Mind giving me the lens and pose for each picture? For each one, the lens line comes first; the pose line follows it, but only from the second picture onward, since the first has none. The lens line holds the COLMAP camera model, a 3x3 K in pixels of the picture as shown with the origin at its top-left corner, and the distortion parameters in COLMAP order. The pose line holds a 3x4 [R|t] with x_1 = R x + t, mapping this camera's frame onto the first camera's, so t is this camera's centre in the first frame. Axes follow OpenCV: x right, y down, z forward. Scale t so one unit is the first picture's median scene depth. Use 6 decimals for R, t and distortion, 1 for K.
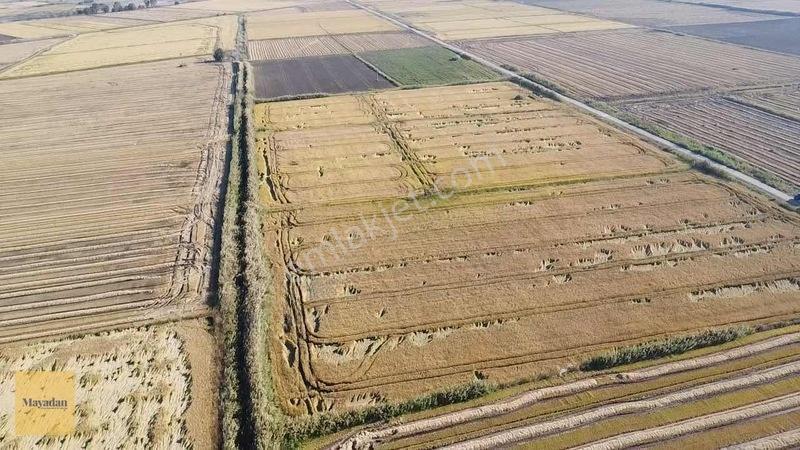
lens RADIAL K [[576.0, 0, 401.3], [0, 576.0, 221.0], [0, 0, 1]] dist [-0.025711, -0.011027]
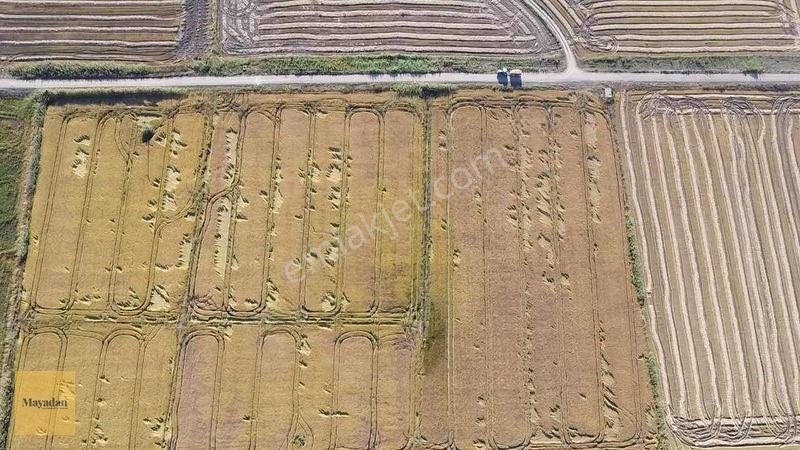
lens RADIAL K [[576.0, 0, 401.3], [0, 576.0, 221.0], [0, 0, 1]] dist [-0.025711, -0.011027]
pose [[0.203000, -0.935148, 0.290326, -0.120696], [0.356413, 0.346728, 0.867611, -1.350749], [-0.912009, -0.072649, 0.403685, 0.669277]]
